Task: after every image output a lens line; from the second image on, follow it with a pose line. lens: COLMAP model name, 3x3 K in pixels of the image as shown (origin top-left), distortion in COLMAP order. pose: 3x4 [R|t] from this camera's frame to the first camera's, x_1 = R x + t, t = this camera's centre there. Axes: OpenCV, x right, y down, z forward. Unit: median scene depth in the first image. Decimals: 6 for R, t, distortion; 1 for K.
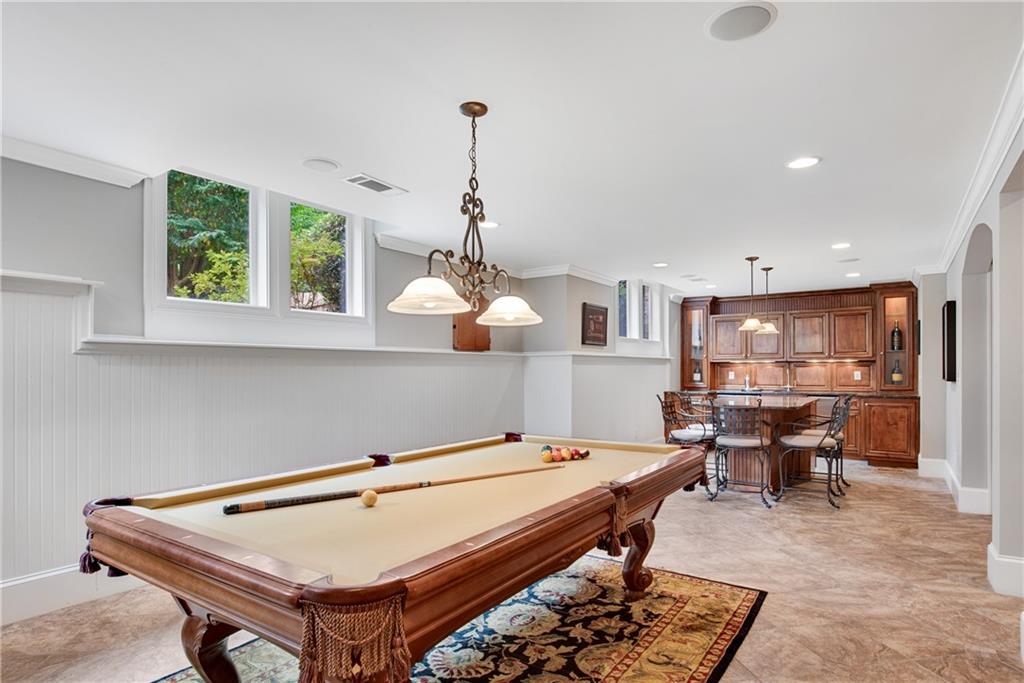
lens RADIAL K [[552.6, 0, 497.6], [0, 552.6, 369.3], [0, 0, 1]] dist [0.014219, -0.001663]
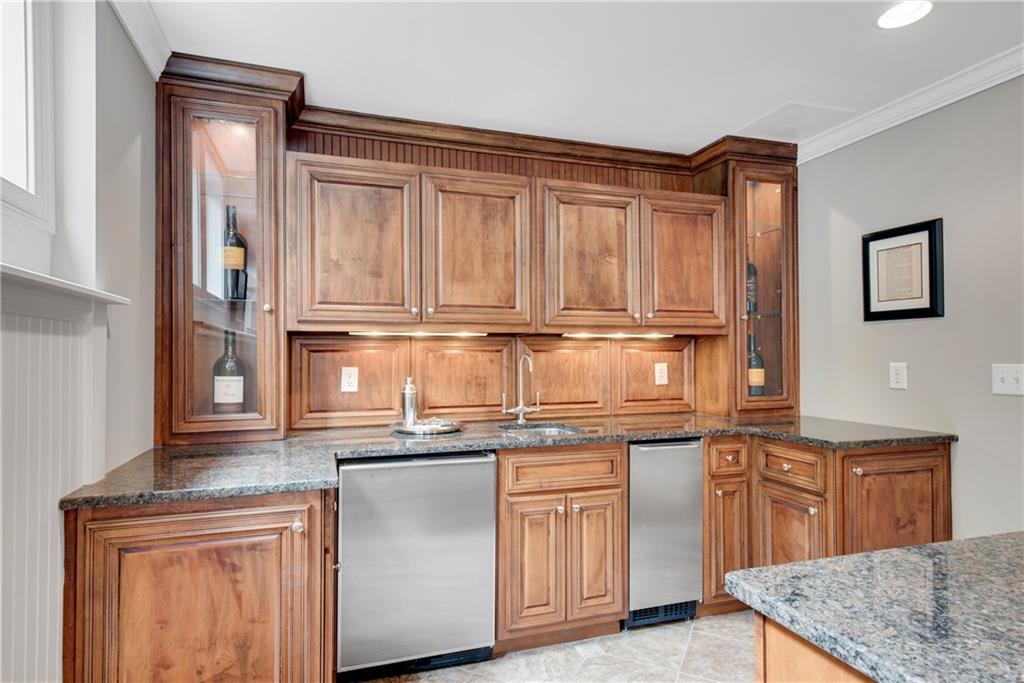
lens RADIAL K [[552.6, 0, 512.6], [0, 552.6, 348.3], [0, 0, 1]] dist [0.014219, -0.001663]
pose [[0.567989, 0.009608, 0.822980, 0.273389], [0.002299, 0.999909, -0.013261, -0.001876], [-0.823033, 0.009424, 0.567916, 0.907413]]
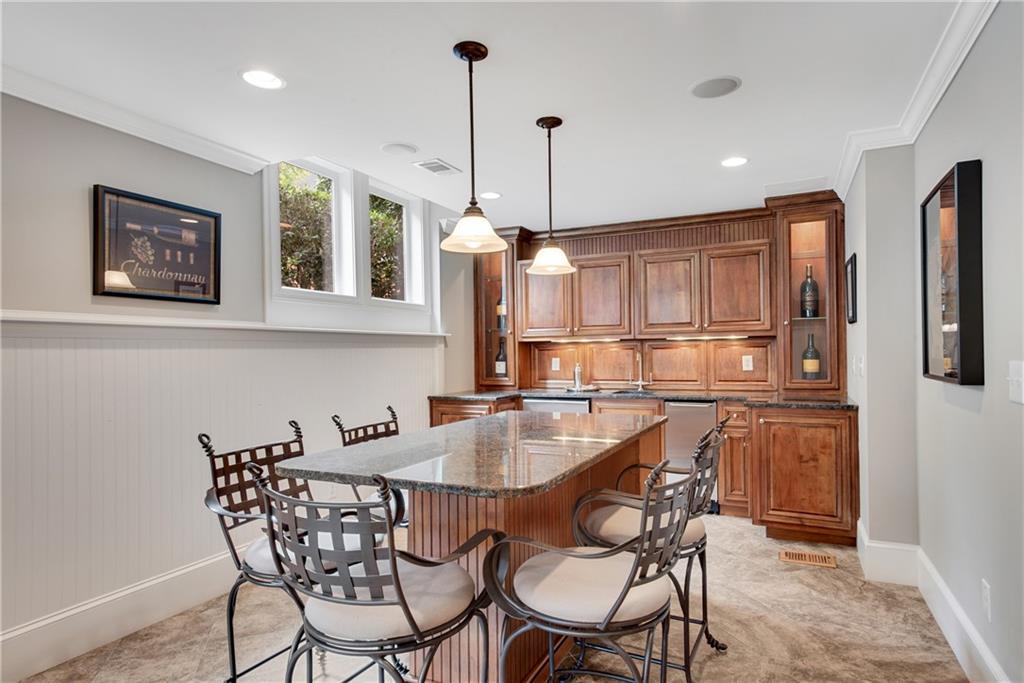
lens RADIAL K [[592.9, 0, 519.3], [0, 592.9, 350.7], [0, 0, 1]] dist [0.047041, 0.002445]
pose [[0.981001, -0.010506, 0.193718, 0.313022], [0.011476, 0.999927, -0.003886, -0.001641], [-0.193663, 0.006035, 0.981050, 0.464467]]
